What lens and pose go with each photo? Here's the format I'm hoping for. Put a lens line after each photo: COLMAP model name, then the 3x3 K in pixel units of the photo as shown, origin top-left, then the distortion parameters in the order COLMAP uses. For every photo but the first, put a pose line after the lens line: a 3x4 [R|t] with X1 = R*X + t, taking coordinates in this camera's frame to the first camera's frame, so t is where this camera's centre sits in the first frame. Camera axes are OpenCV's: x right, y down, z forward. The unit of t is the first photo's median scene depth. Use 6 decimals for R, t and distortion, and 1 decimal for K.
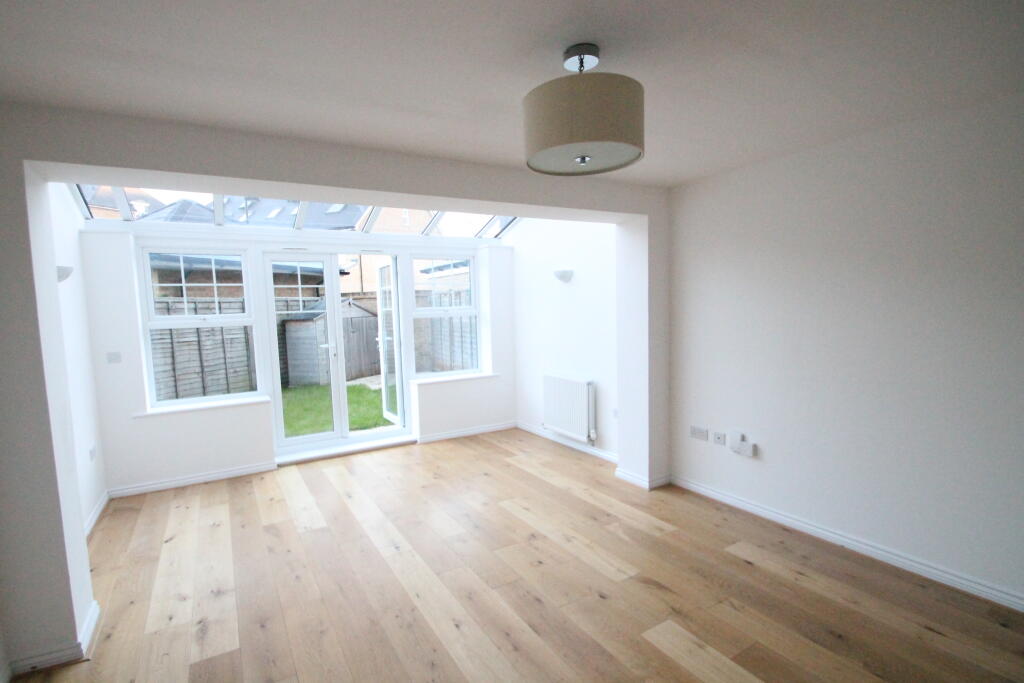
lens RADIAL K [[488.5, 0, 512.3], [0, 488.5, 341.6], [0, 0, 1]] dist [0.000612, -0.000063]
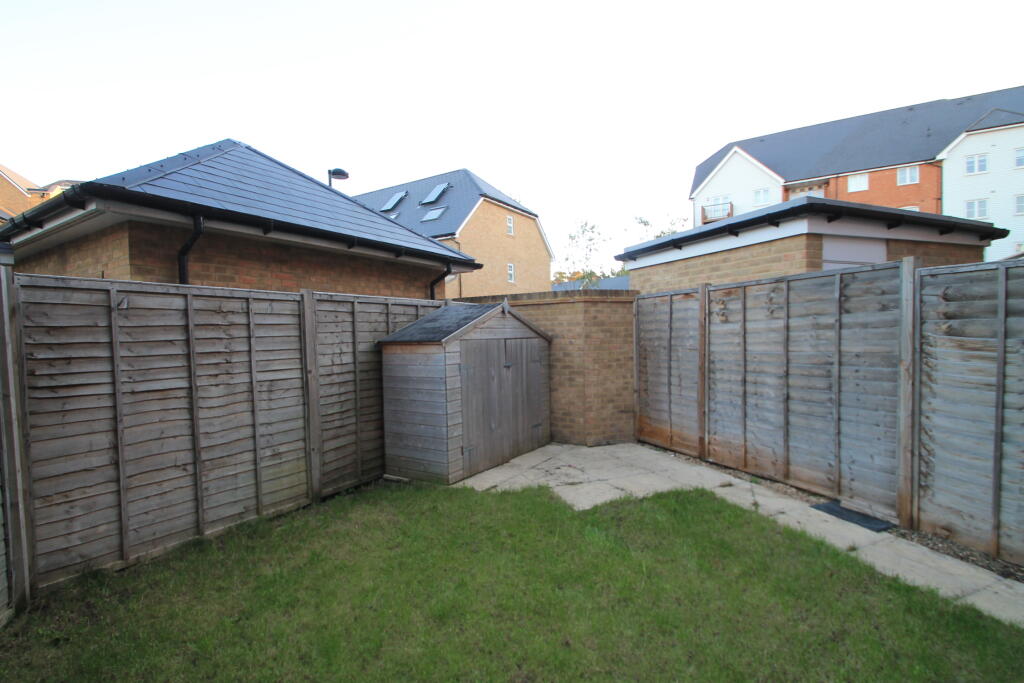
lens RADIAL K [[488.5, 0, 511.7], [0, 488.5, 345.7], [0, 0, 1]] dist [0.000612, -0.000063]
pose [[0.988112, 0.013268, -0.153160, -0.290881], [-0.020414, 0.998770, -0.045175, -0.022851], [0.152373, 0.047765, 0.987168, 0.595631]]
